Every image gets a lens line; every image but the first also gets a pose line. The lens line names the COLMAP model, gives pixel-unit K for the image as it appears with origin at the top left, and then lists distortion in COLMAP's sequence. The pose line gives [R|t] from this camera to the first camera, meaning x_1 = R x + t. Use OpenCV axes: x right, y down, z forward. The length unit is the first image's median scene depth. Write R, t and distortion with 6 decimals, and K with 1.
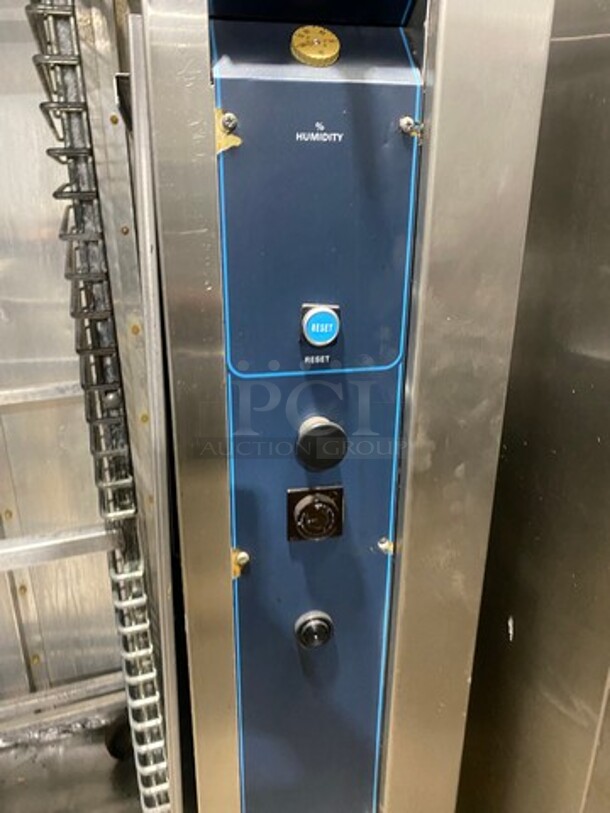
lens RADIAL K [[615.1, 0, 305.4], [0, 615.1, 392.9], [0, 0, 1]] dist [0.005042, 0.001680]
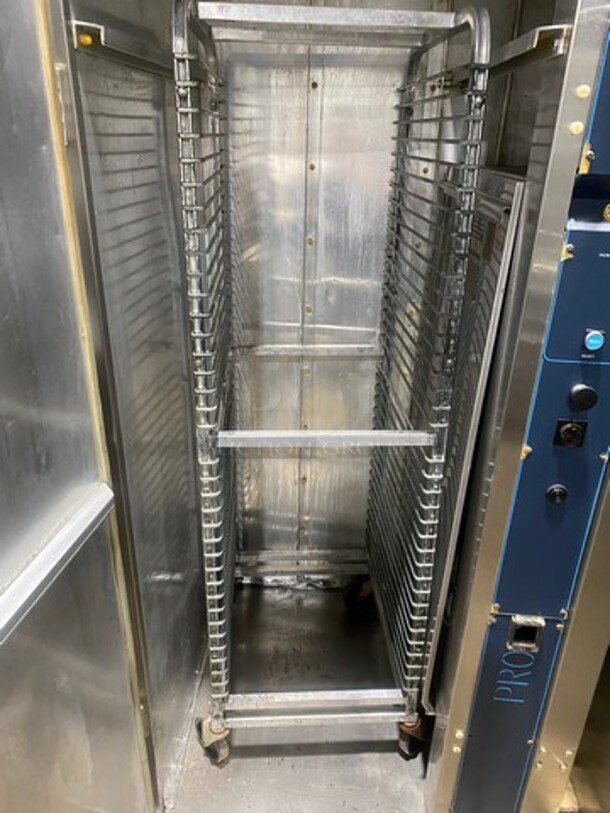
lens RADIAL K [[613.7, 0, 310.9], [0, 613.7, 401.2], [0, 0, 1]] dist [0.006509, 0.007847]
pose [[0.963830, 0.129542, -0.232919, -0.345620], [-0.113576, 0.990242, 0.080755, 0.030438], [0.241107, -0.051380, 0.969137, -1.122946]]
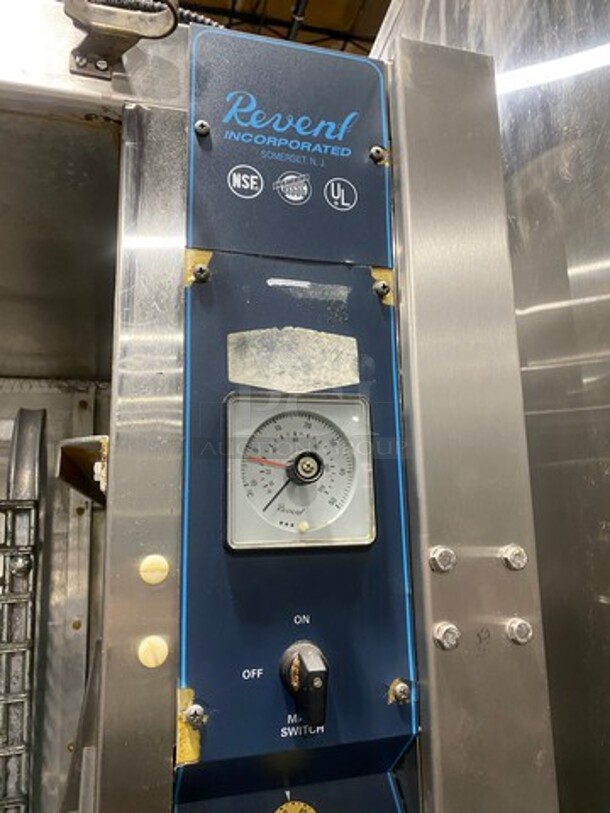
lens RADIAL K [[613.7, 0, 310.9], [0, 613.7, 401.2], [0, 0, 1]] dist [0.006509, 0.007847]
pose [[0.997299, -0.018049, 0.071190, -0.005856], [0.051727, 0.860740, -0.506409, -0.535816], [-0.052136, 0.508724, 0.859349, -0.020121]]
